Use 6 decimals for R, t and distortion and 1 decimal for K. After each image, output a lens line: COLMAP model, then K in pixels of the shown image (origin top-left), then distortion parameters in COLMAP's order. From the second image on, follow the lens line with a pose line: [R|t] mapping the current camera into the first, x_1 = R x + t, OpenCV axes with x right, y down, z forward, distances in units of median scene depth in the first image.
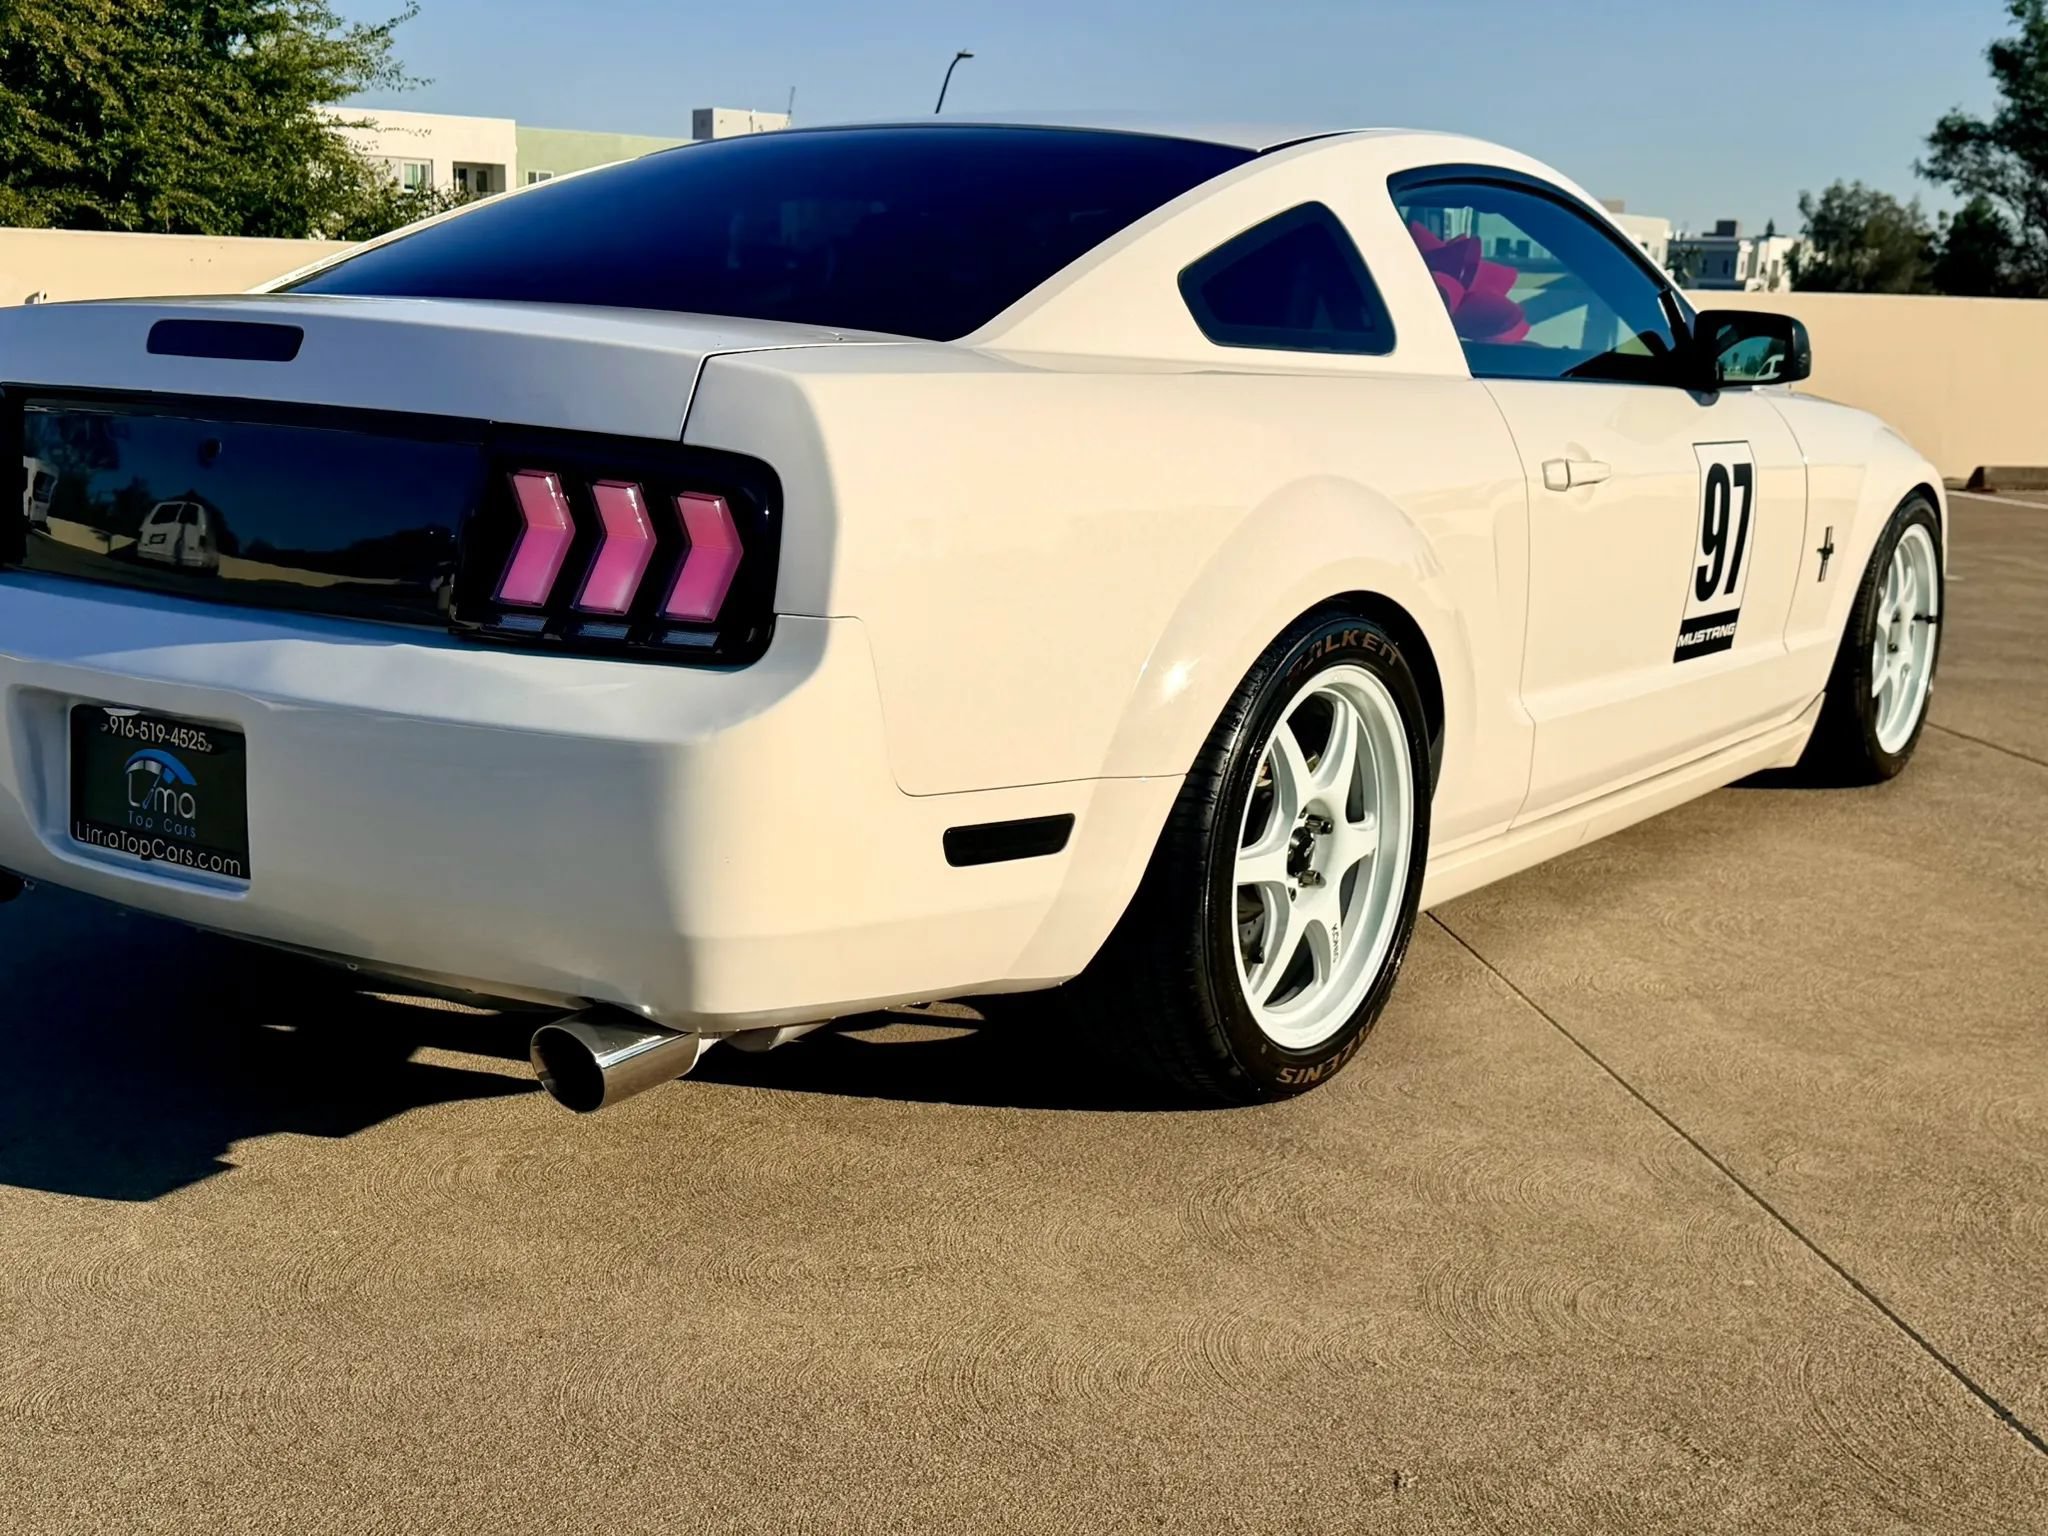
lens RADIAL K [[2298.9, 0, 1005.7], [0, 2298.9, 735.4], [0, 0, 1]] dist [0.210116, -0.477297]
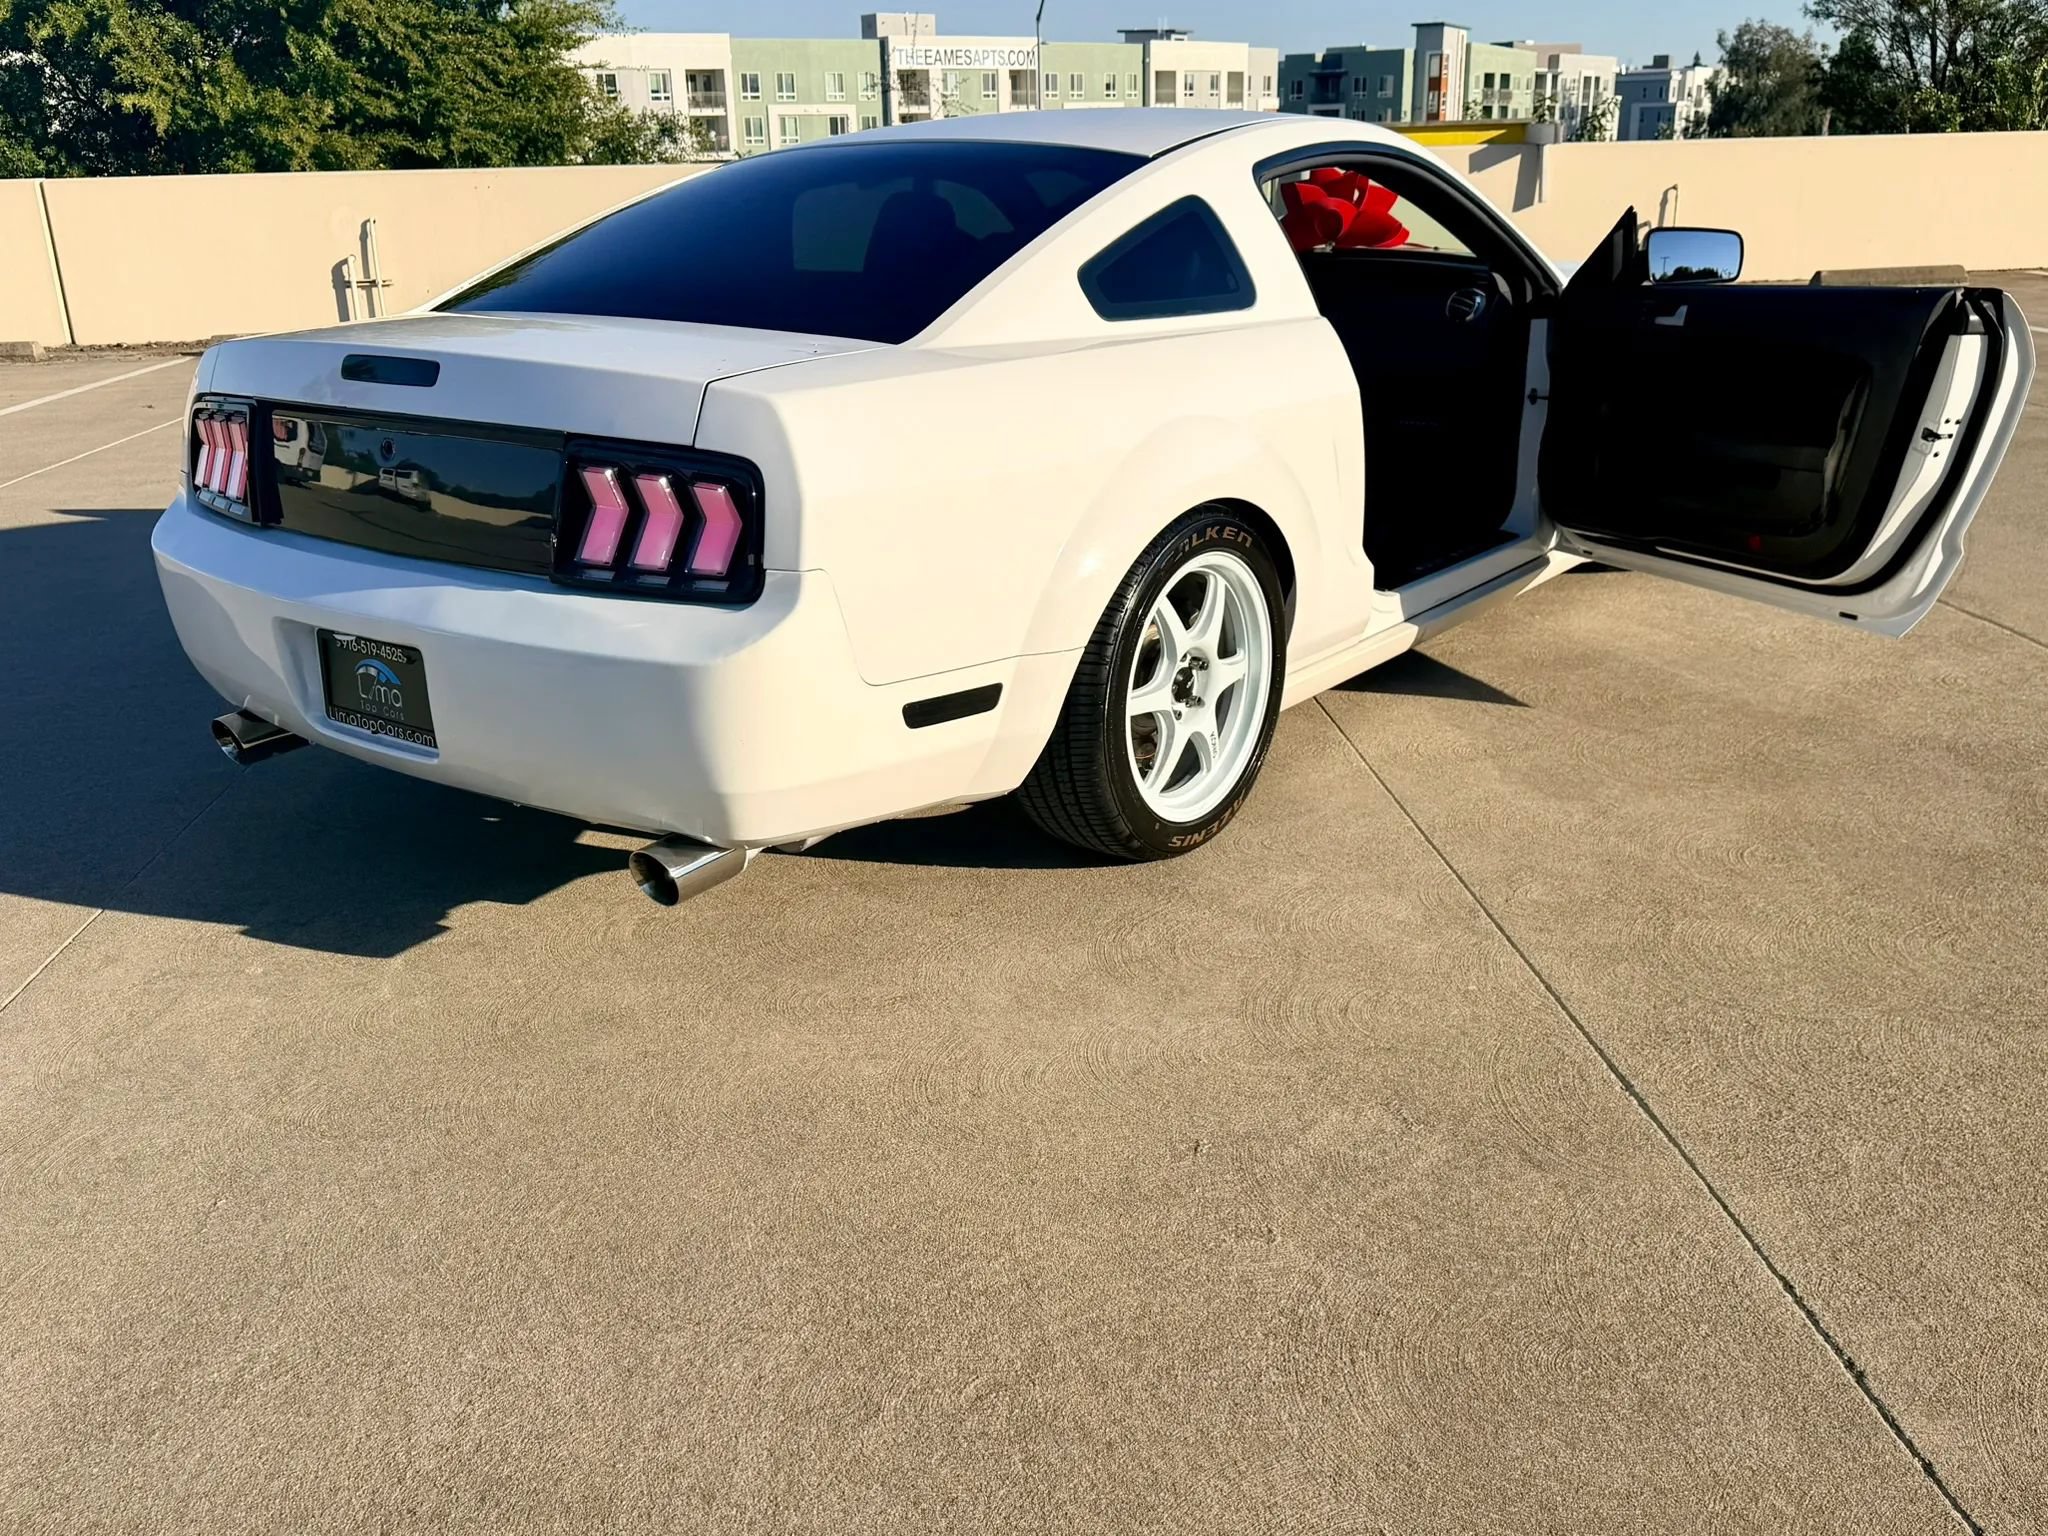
lens RADIAL K [[1668.7, 0, 1020.3], [0, 1668.7, 737.6], [0, 0, 1]] dist [0.148330, -0.294043]
pose [[0.997319, -0.037345, -0.062923, 0.090473], [0.046148, 0.988379, 0.144833, -0.070671], [0.056784, -0.147349, 0.987453, -0.022380]]
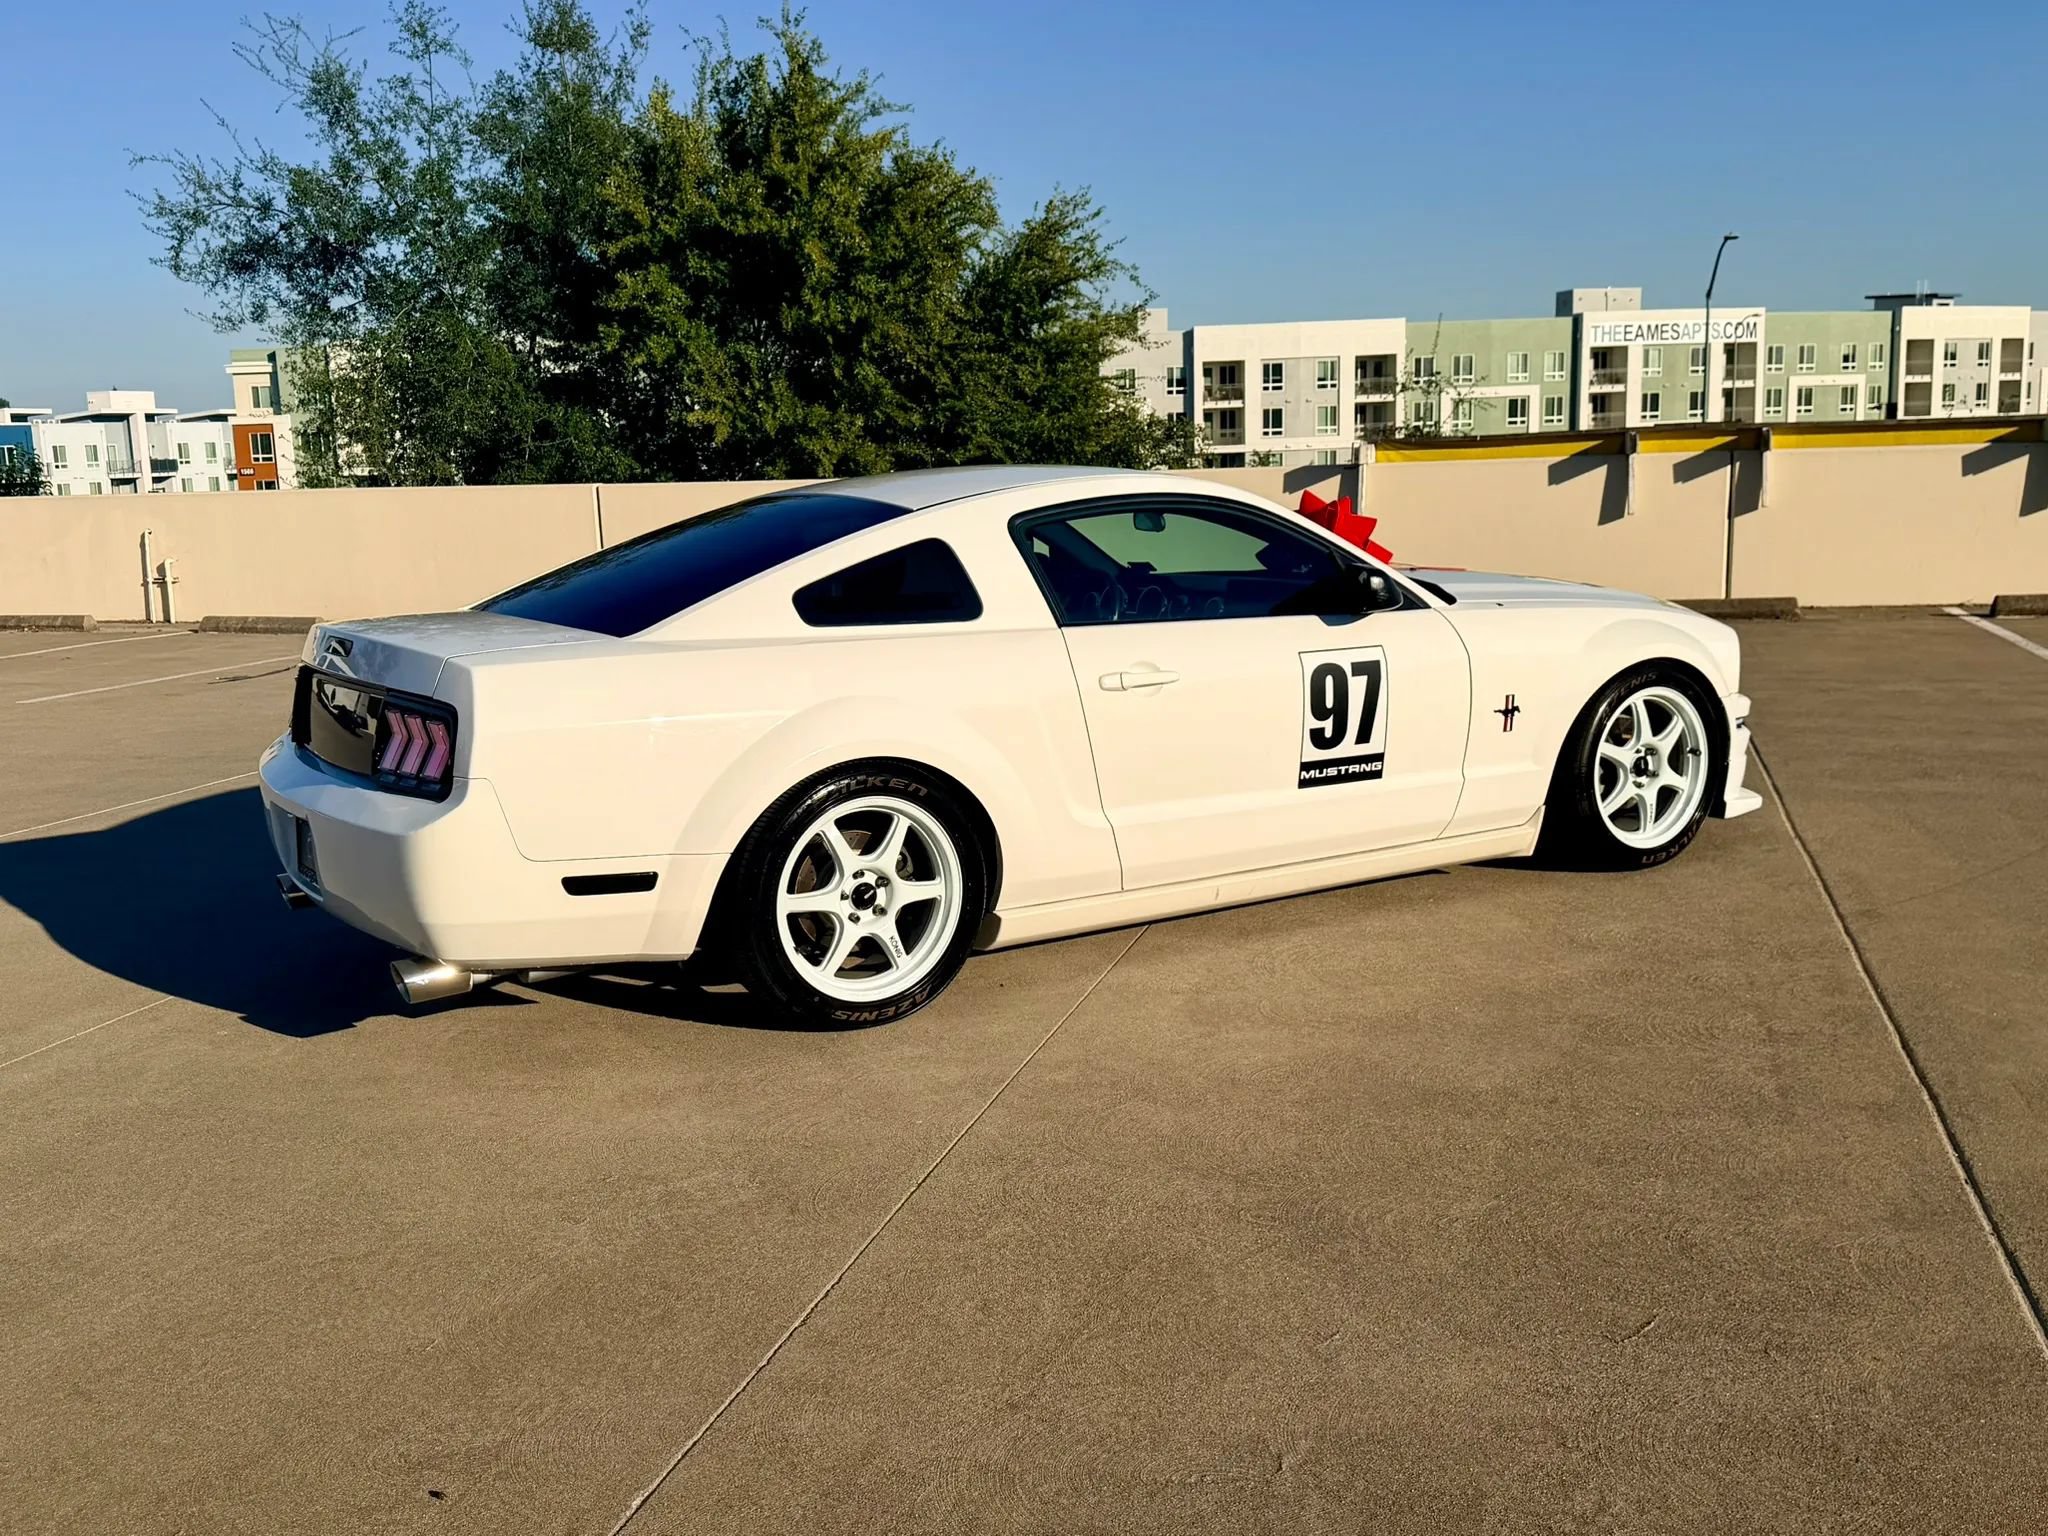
lens RADIAL K [[1851.7, 0, 1031.2], [0, 1851.7, 766.4], [0, 0, 1]] dist [0.193859, -0.414285]
pose [[0.918976, 0.003921, -0.394295, 0.839737], [-0.012556, 0.999734, -0.019322, -0.026566], [0.394114, 0.022707, 0.918781, -0.321191]]
